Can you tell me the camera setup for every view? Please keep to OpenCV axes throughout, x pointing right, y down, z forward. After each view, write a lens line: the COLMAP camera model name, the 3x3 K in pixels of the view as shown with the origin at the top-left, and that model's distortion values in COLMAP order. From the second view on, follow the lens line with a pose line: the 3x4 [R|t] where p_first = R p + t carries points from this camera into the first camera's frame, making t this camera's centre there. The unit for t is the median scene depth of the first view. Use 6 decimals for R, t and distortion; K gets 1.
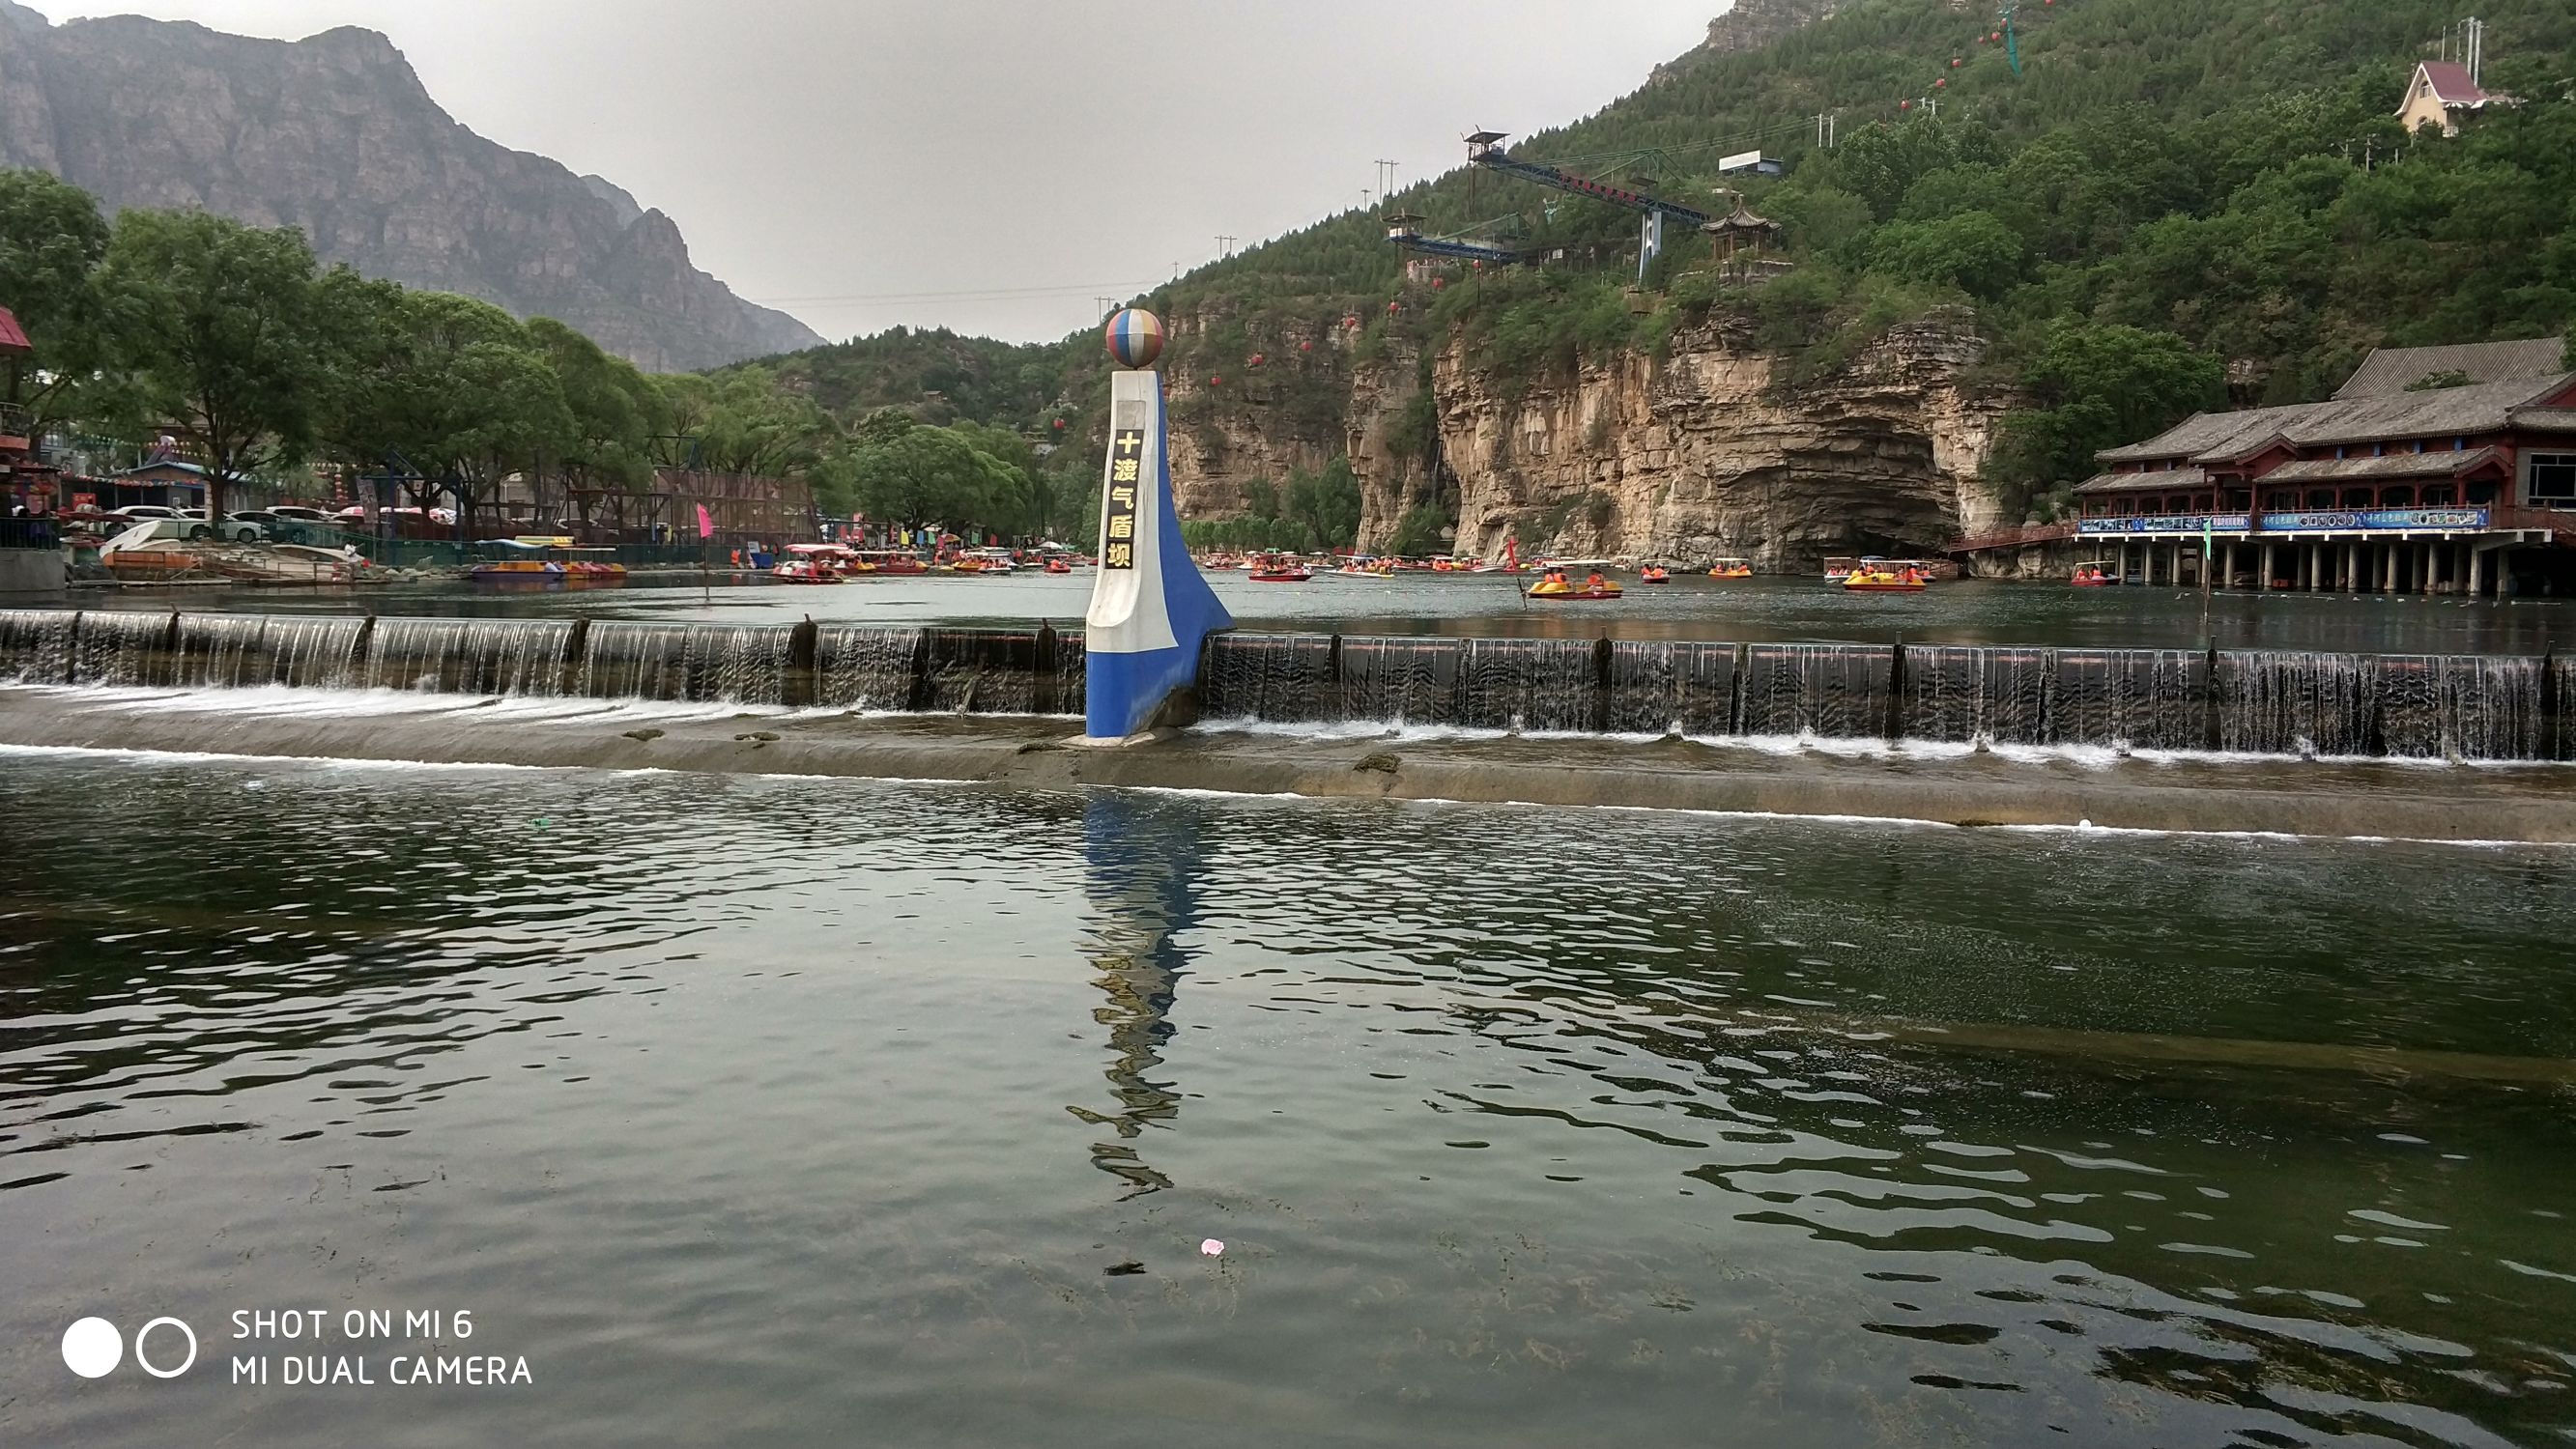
lens RADIAL K [[1951.1, 0, 1157.4], [0, 1951.1, 799.0], [0, 0, 1]] dist [-0.055192, 0.000399]
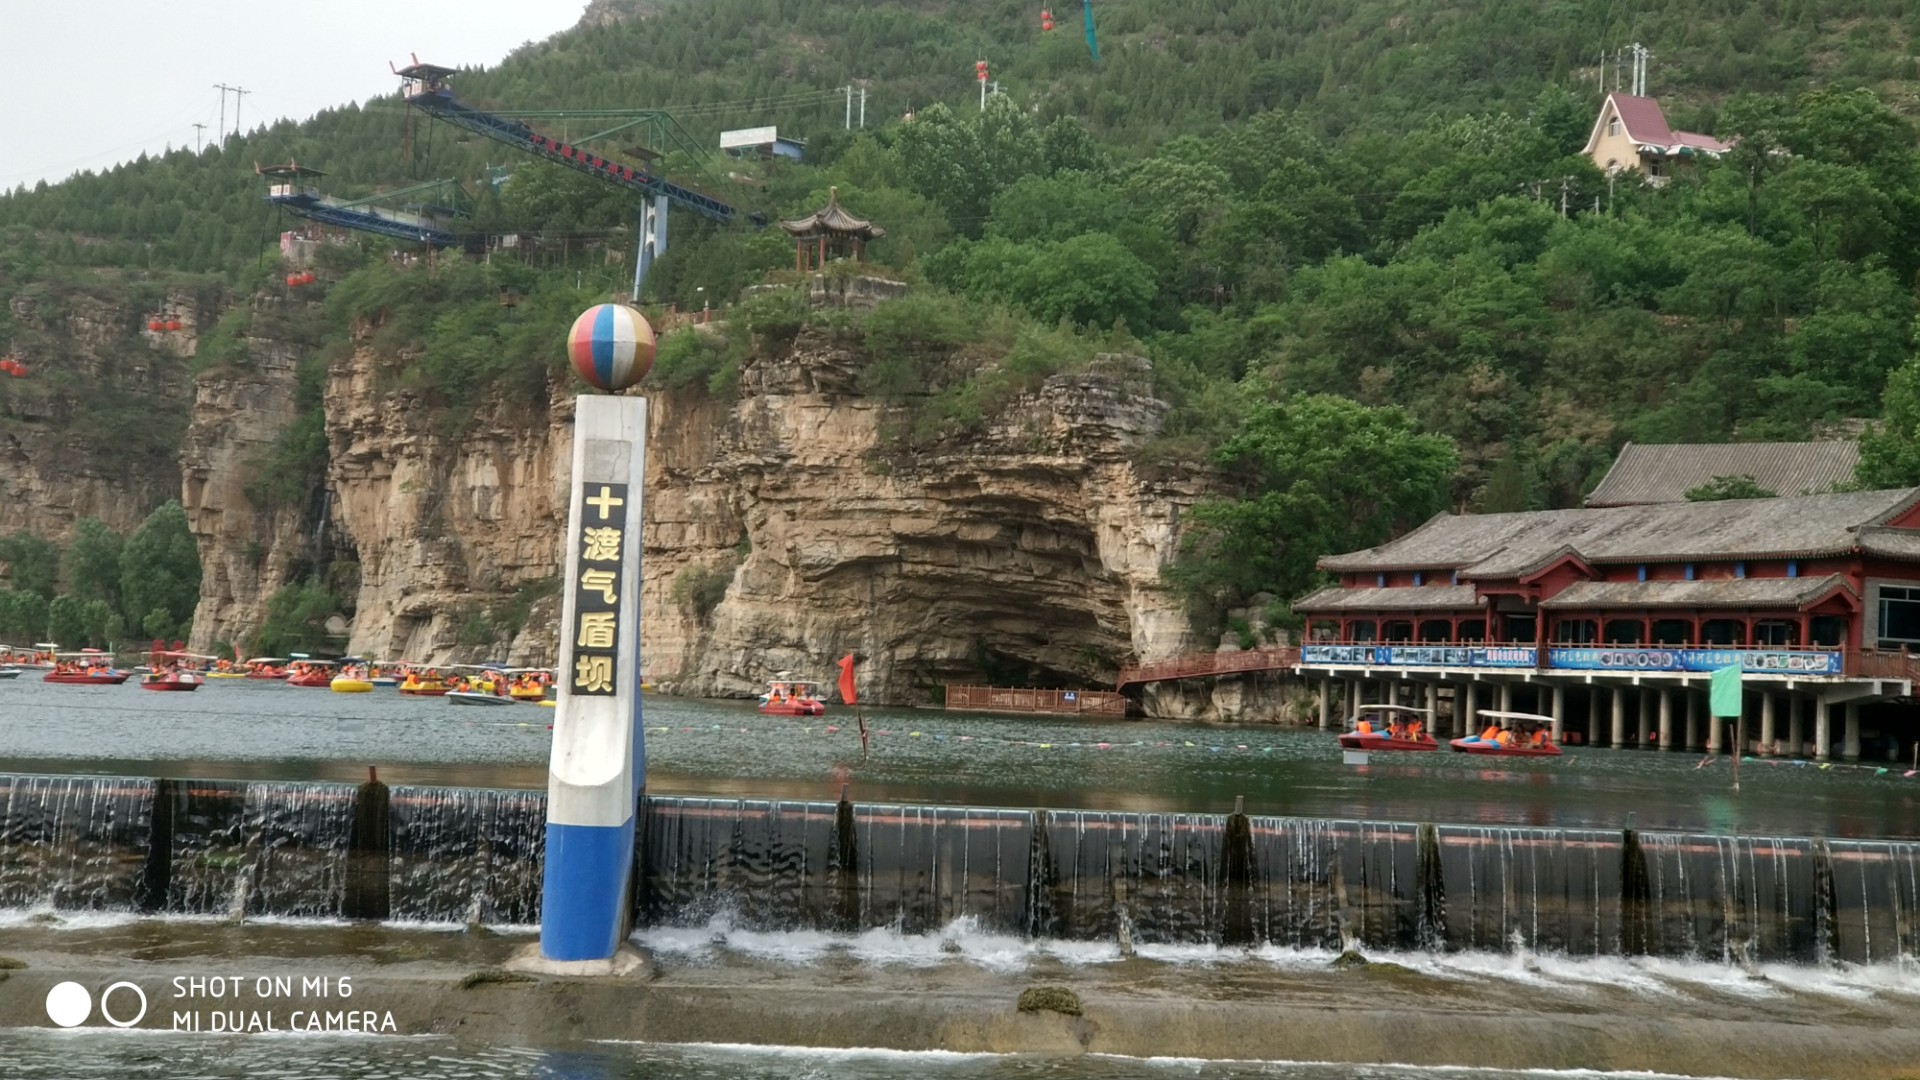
lens RADIAL K [[2856.2, 0, 830.5], [0, 2856.2, 539.3], [0, 0, 1]] dist [-0.031684, -0.010075]
pose [[0.936995, 0.053533, 0.345216, -0.067267], [0.004098, 0.986437, -0.164091, -0.003021], [-0.349318, 0.155168, 0.924067, 0.020546]]
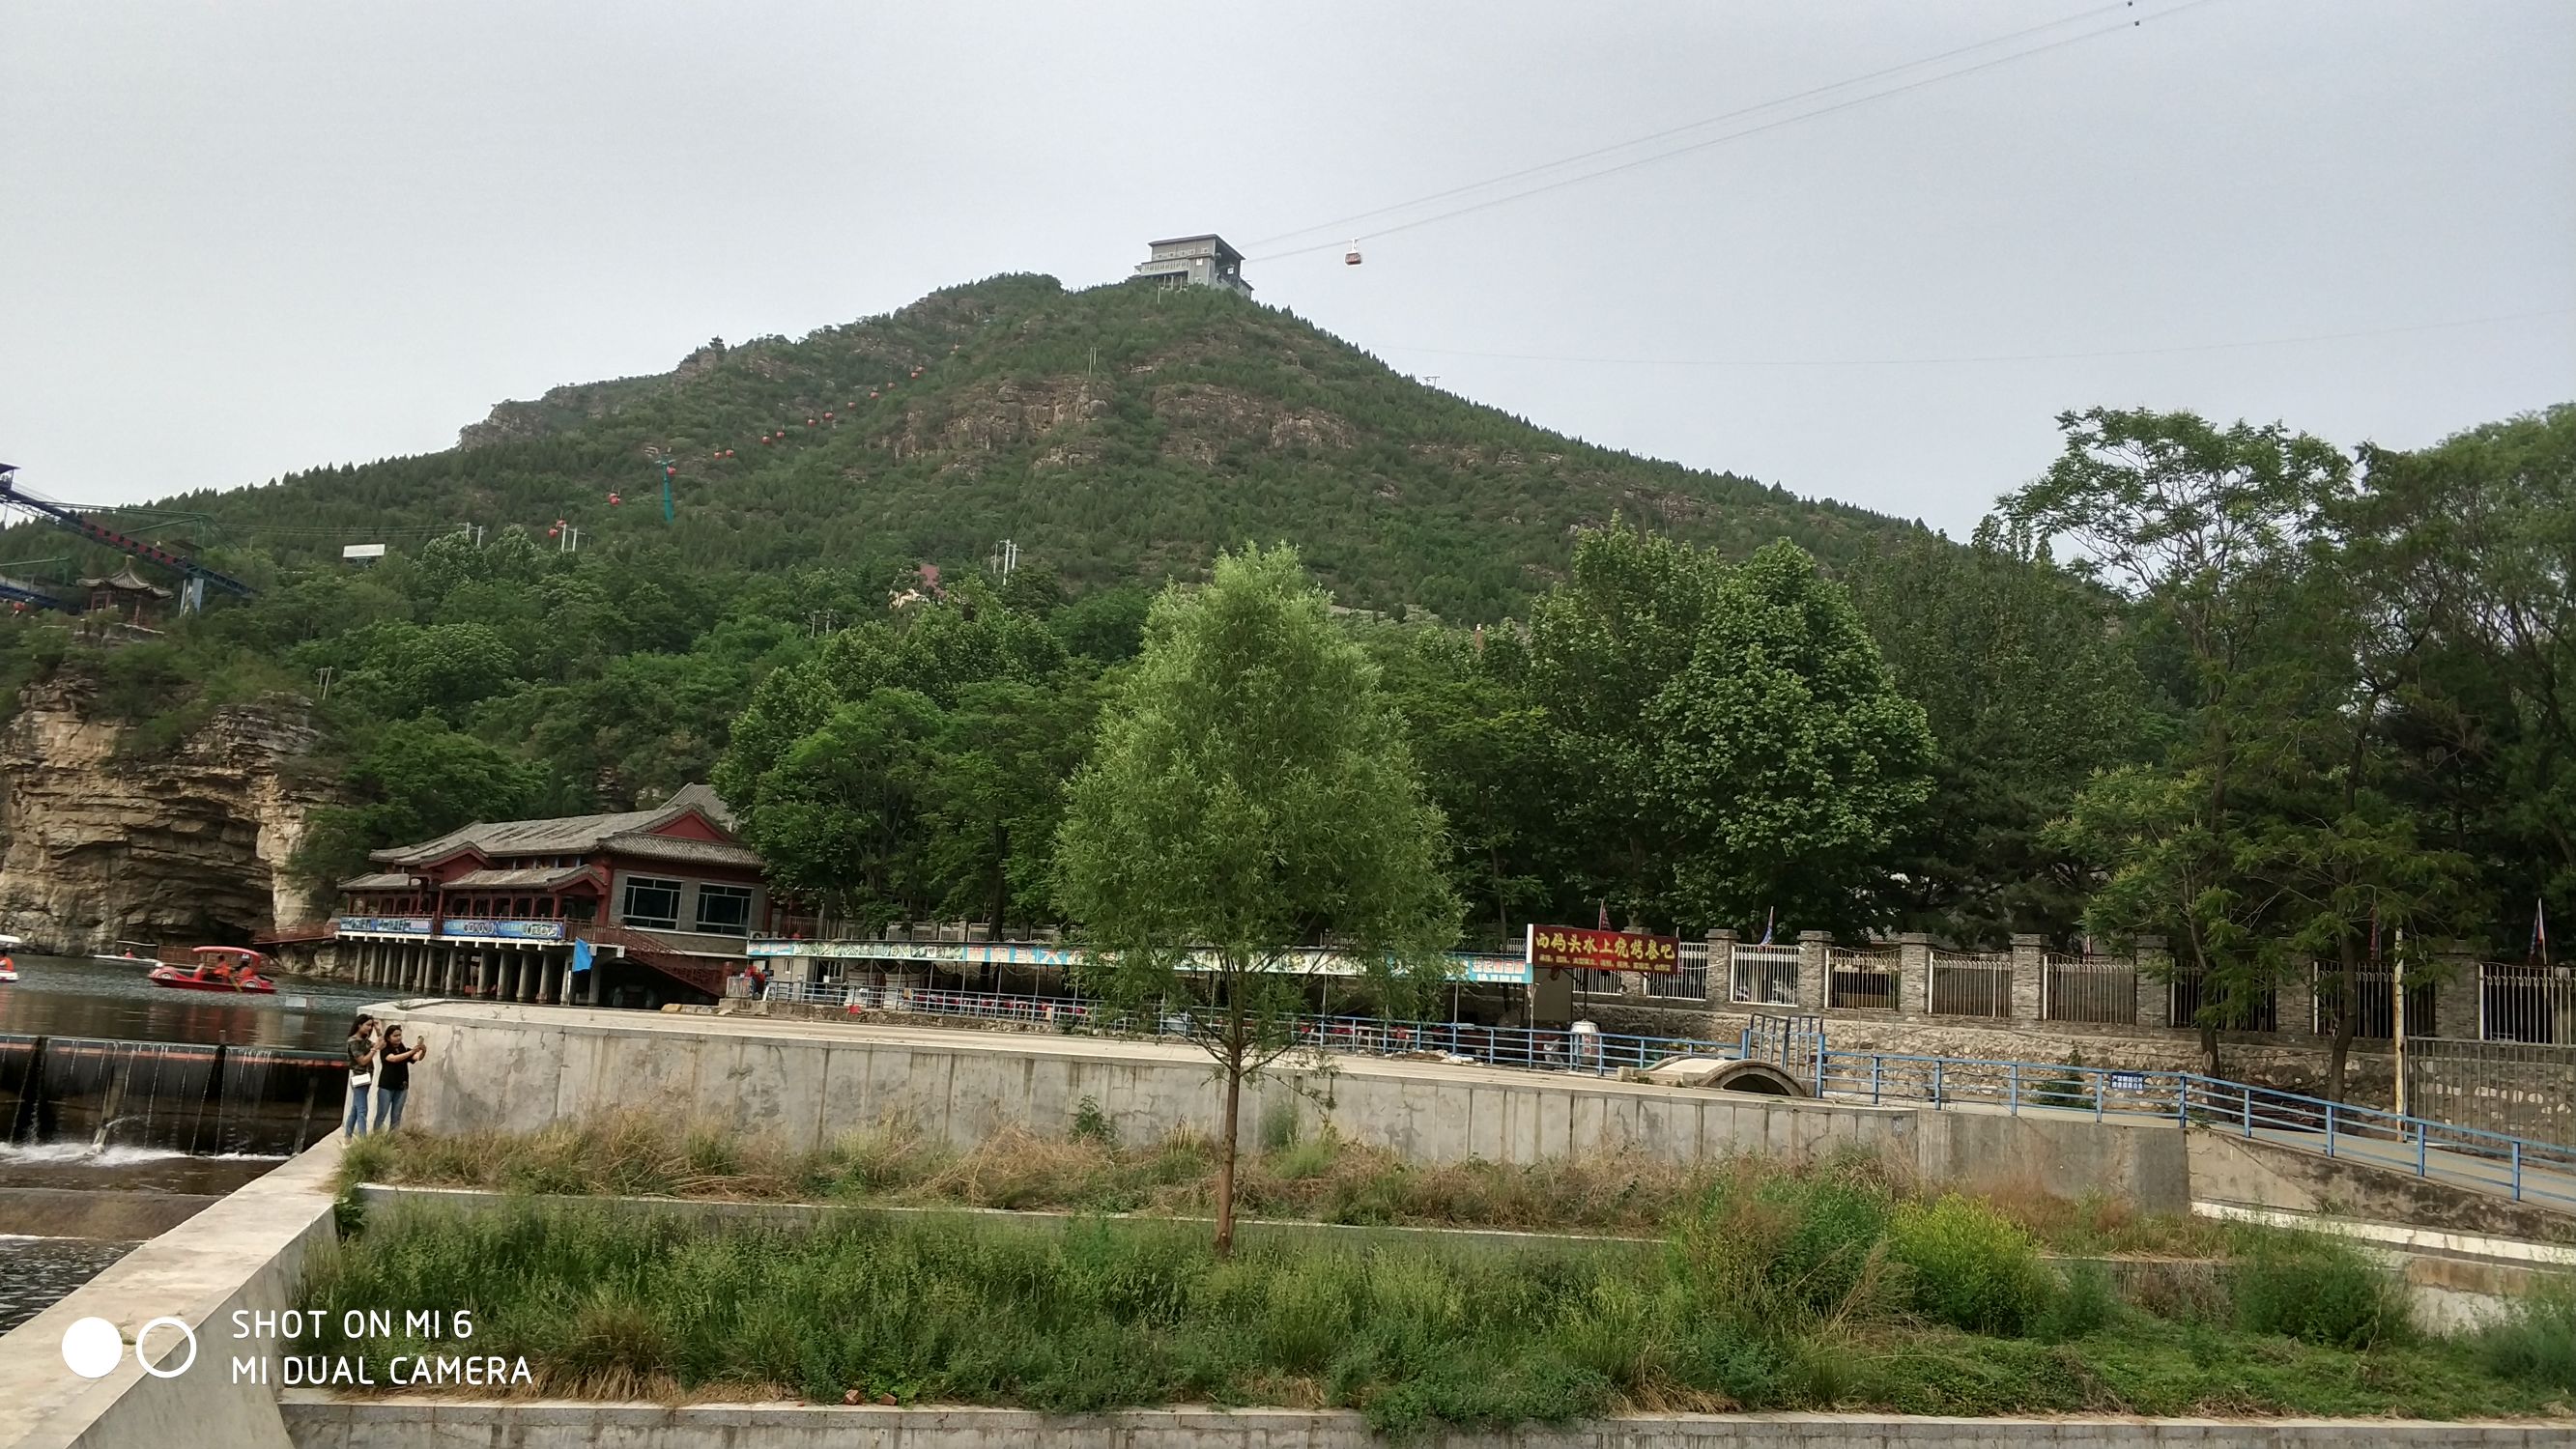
lens RADIAL K [[1966.3, 0, 1213.7], [0, 1966.3, 743.9], [0, 0, 1]] dist [0.068223, -0.114907]
pose [[0.830203, 0.135755, 0.540678, 0.234351], [-0.003595, 0.971178, -0.238326, 0.006833], [-0.557449, 0.195915, 0.806764, -0.065068]]
